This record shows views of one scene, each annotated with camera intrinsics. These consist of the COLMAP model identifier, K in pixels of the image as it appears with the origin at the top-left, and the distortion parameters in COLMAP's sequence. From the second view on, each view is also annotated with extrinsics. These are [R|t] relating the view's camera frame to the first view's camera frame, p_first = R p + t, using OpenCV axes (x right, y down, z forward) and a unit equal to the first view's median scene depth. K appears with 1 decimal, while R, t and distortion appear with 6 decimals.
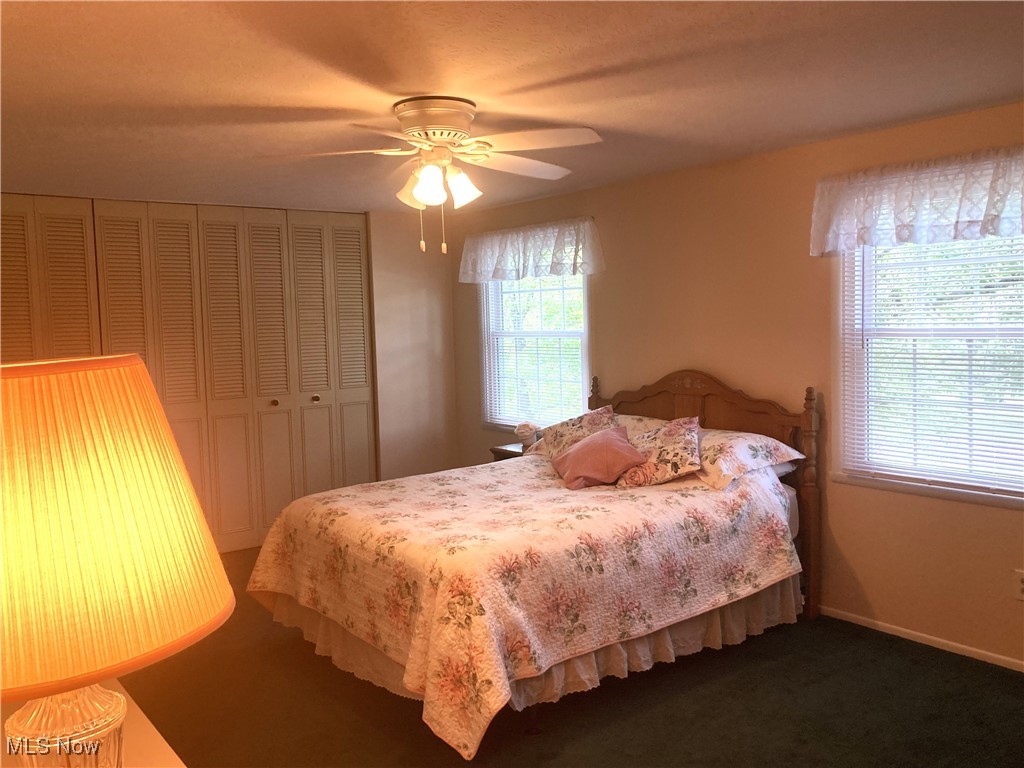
lens RADIAL K [[831.4, 0, 512.0], [0, 831.4, 384.0], [0, 0, 1]] dist [-0.085539, -0.001021]
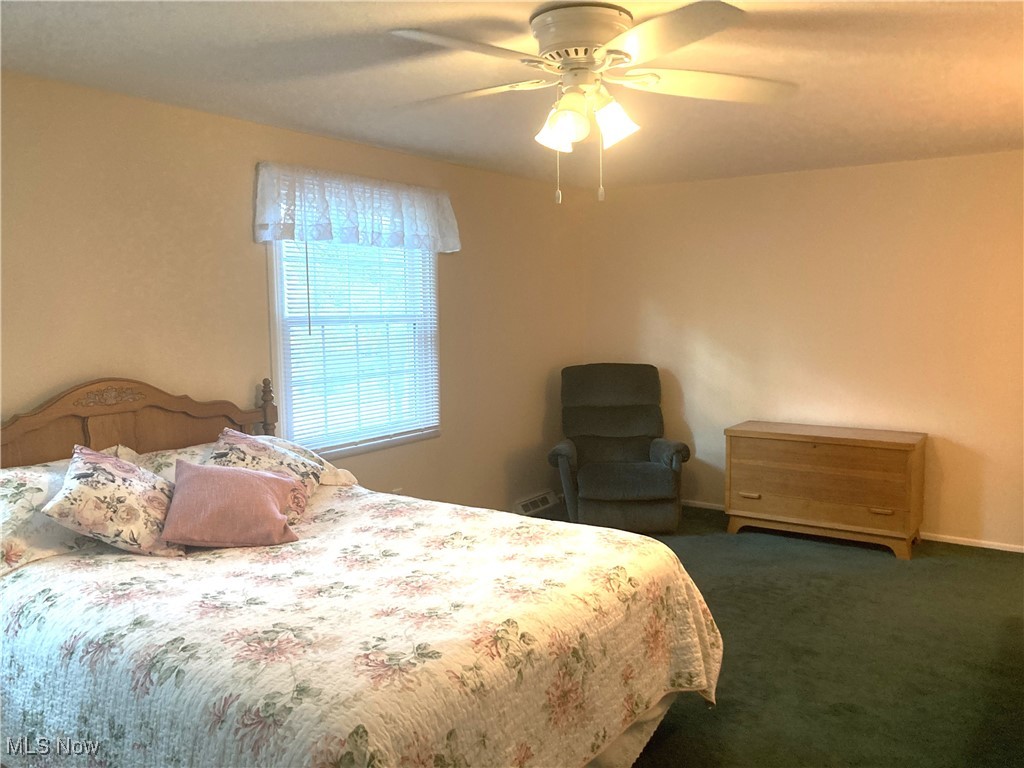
lens RADIAL K [[837.7, 0, 512.0], [0, 837.7, 384.0], [0, 0, 1]] dist [0.004585, -0.007781]
pose [[-0.280802, -0.072022, 0.957060, -0.756022], [0.087126, 0.991150, 0.100151, -0.072684], [-0.955803, 0.111507, -0.272042, 1.123184]]
